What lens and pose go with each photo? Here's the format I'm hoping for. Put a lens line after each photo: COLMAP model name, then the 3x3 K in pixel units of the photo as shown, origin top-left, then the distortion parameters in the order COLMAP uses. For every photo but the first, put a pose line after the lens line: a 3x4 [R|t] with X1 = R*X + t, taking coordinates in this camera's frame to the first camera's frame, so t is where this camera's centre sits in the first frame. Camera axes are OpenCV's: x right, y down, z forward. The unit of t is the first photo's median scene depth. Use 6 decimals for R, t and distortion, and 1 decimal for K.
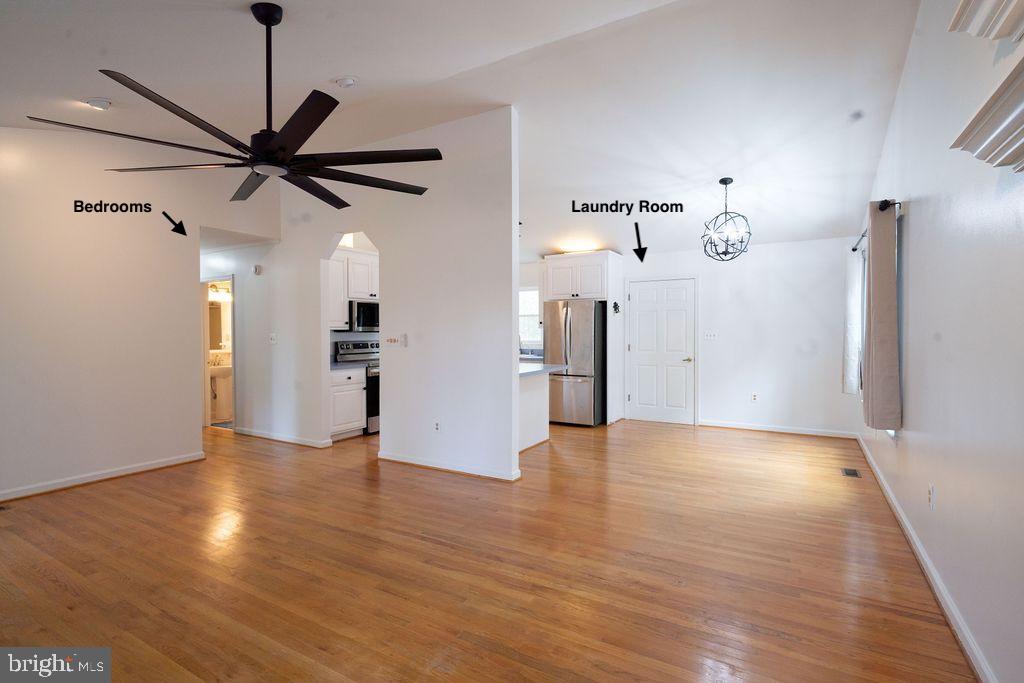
lens RADIAL K [[489.8, 0, 513.6], [0, 489.8, 338.7], [0, 0, 1]] dist [-0.002845, -0.003952]
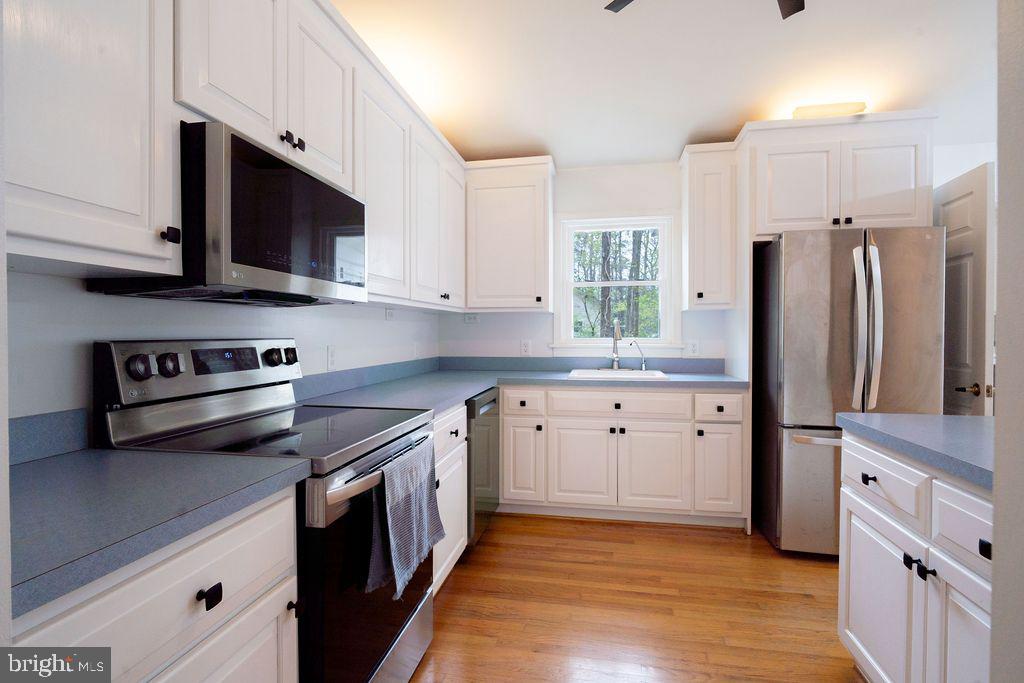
lens RADIAL K [[489.8, 0, 511.2], [0, 489.8, 337.5], [0, 0, 1]] dist [-0.002845, -0.003952]
pose [[0.944539, -0.003262, 0.328383, -0.277861], [0.005271, 0.999972, -0.005226, 0.005983], [-0.328357, 0.006667, 0.944530, 0.780651]]
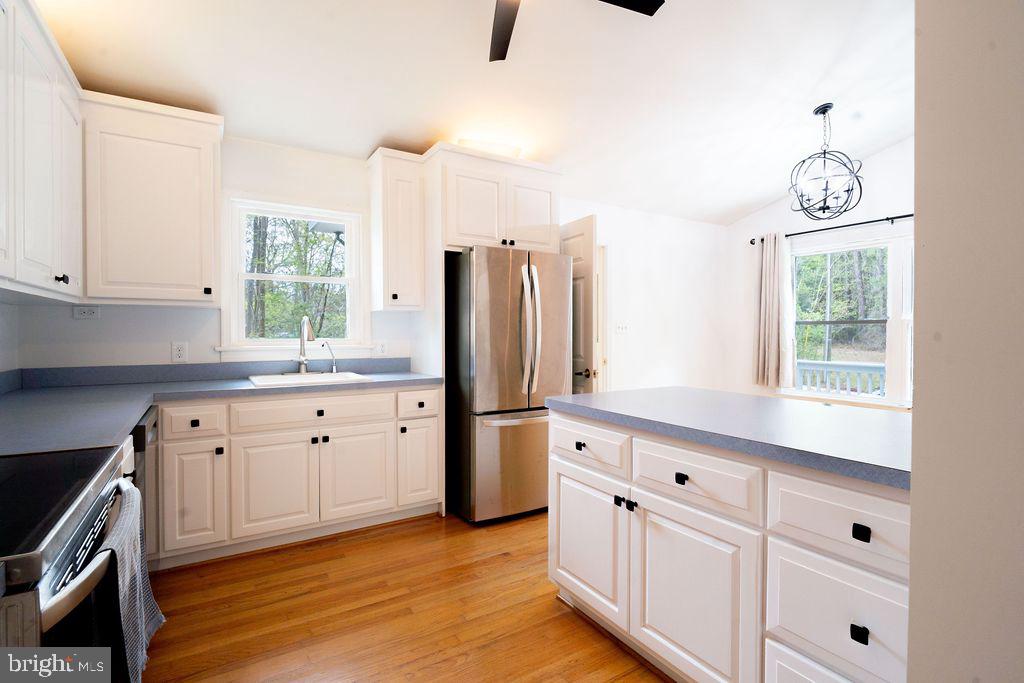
lens RADIAL K [[489.8, 0, 510.1], [0, 489.8, 337.6], [0, 0, 1]] dist [-0.002845, -0.003952]
pose [[0.469610, -0.007310, 0.882844, -0.328274], [0.013129, 0.999913, 0.001296, 0.005231], [-0.882777, 0.010982, 0.469665, 0.840886]]
